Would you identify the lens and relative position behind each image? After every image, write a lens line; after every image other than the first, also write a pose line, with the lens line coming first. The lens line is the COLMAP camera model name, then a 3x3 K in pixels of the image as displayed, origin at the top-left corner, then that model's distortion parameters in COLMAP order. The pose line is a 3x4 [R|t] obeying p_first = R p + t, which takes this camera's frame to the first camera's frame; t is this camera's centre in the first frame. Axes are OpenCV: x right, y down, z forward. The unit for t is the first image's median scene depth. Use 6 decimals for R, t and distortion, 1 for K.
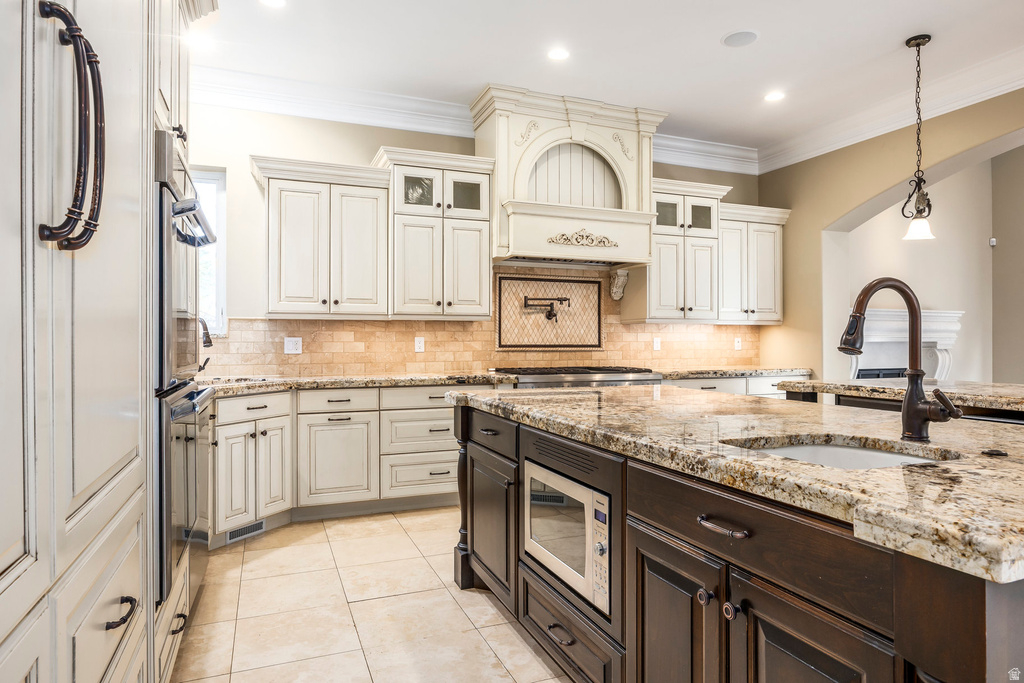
lens RADIAL K [[628.9, 0, 522.0], [0, 628.9, 339.9], [0, 0, 1]] dist [0.000000, -0.004872]
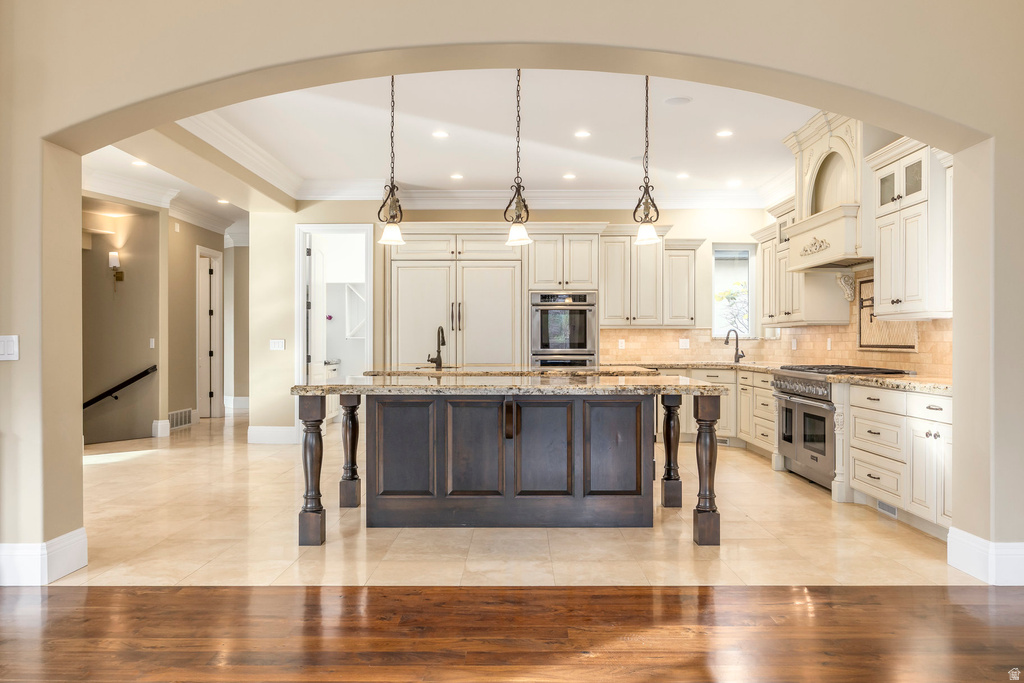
lens RADIAL K [[771.1, 0, 526.7], [0, 771.1, 337.3], [0, 0, 1]] dist [-0.016699, -0.003652]
pose [[-0.371568, -0.003848, -0.928398, 1.423417], [0.004498, 0.999972, -0.005944, 0.000322], [0.928395, -0.006384, -0.371541, 0.974993]]
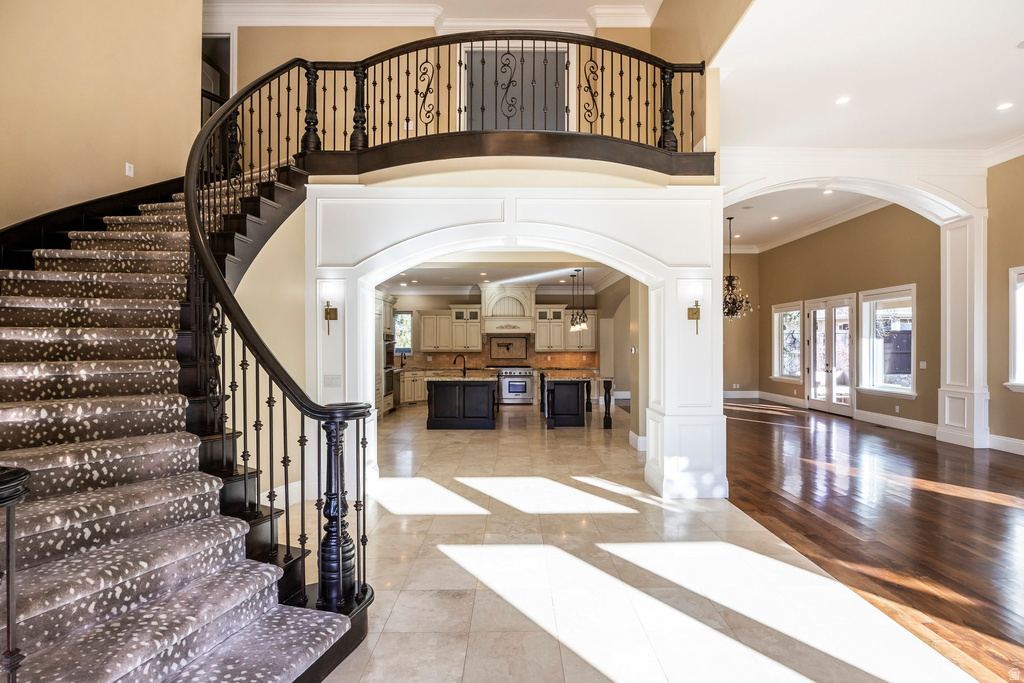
lens RADIAL K [[512.8, 0, 516.2], [0, 512.8, 349.0], [0, 0, 1]] dist [-0.002779, -0.000210]
pose [[0.928696, 0.002380, -0.370834, 1.070135], [0.001211, 0.999955, 0.009452, -0.066208], [0.370839, -0.009227, 0.928651, -1.394892]]
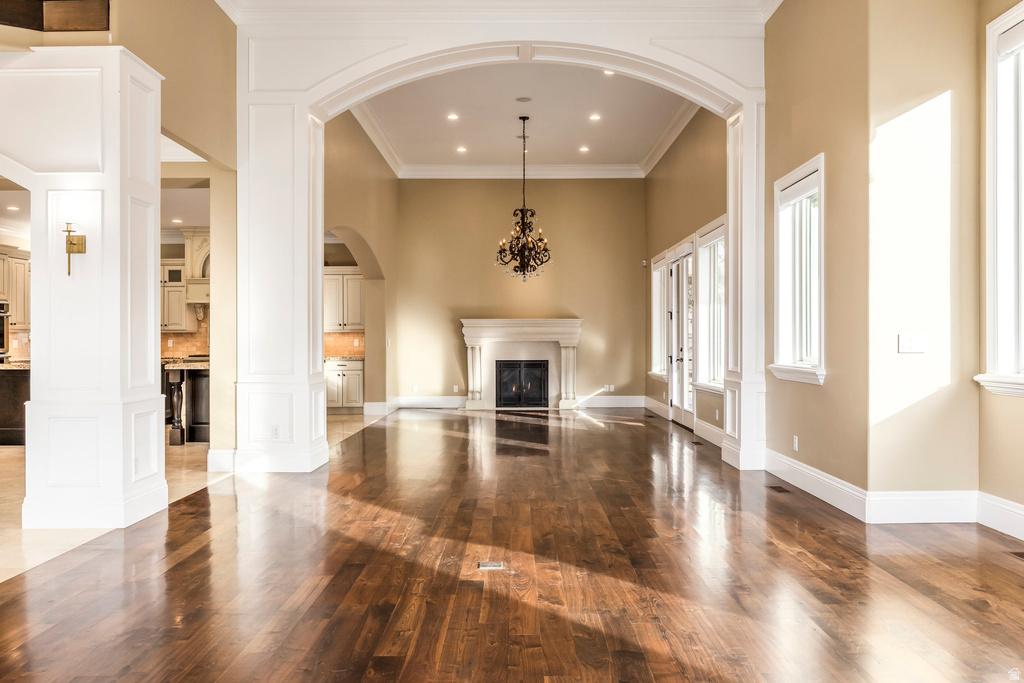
lens RADIAL K [[811.8, 0, 513.1], [0, 811.8, 341.5], [0, 0, 1]] dist [0.007199, -0.004512]
pose [[0.920861, -0.001061, -0.389889, 1.926713], [0.003328, 0.999981, 0.005138, -0.009518], [0.389876, -0.006029, 0.920848, -1.058793]]
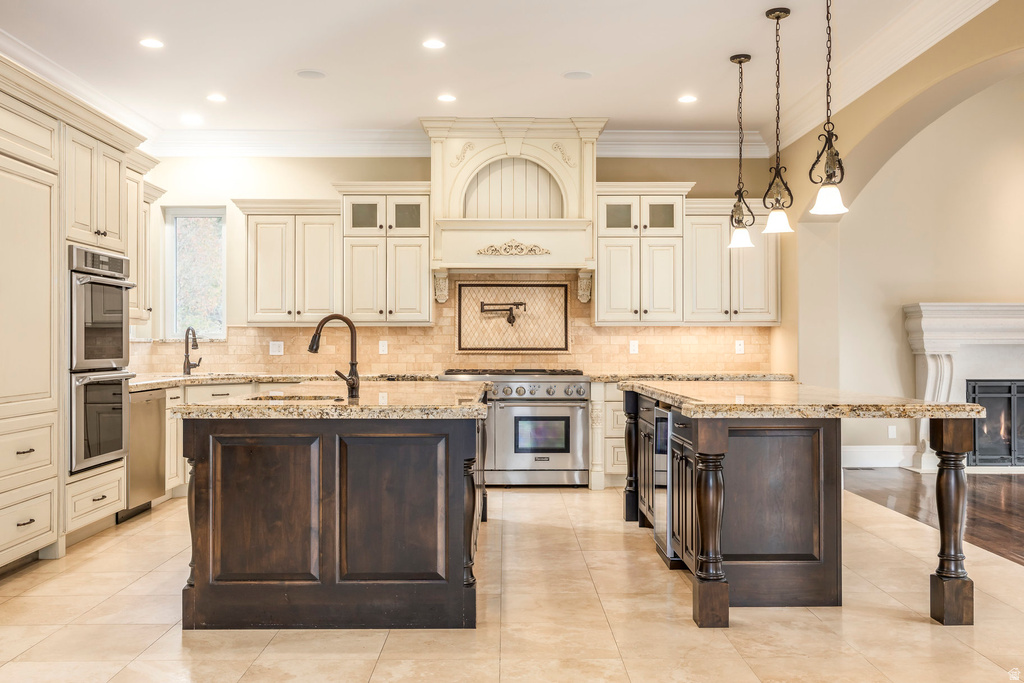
lens RADIAL K [[917.1, 0, 517.3], [0, 917.1, 347.5], [0, 0, 1]] dist [-0.003954, 0.005136]
pose [[0.931855, 0.001021, -0.362829, 0.632506], [0.001869, 0.999969, 0.007614, -0.004409], [0.362825, -0.007774, 0.931825, -0.424977]]
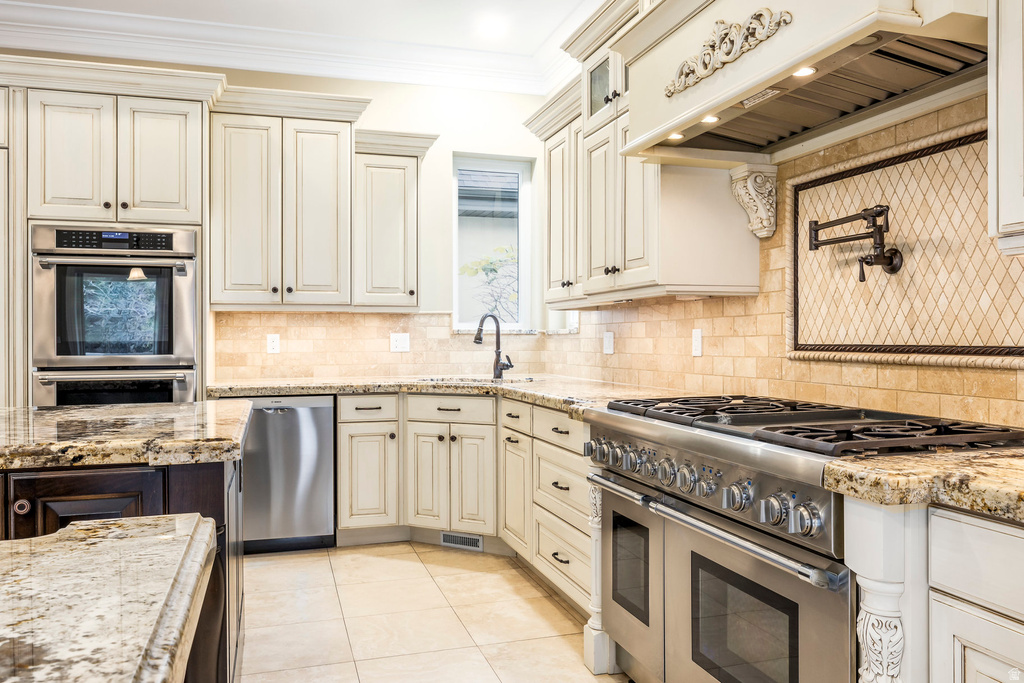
lens RADIAL K [[771.1, 0, 534.5], [0, 771.1, 340.3], [0, 0, 1]] dist [-0.016699, -0.003652]
pose [[-0.070418, 0.002930, -0.997513, 0.510328], [0.007083, 0.999972, 0.002438, 0.002759], [0.997492, -0.006894, -0.070437, 0.873622]]
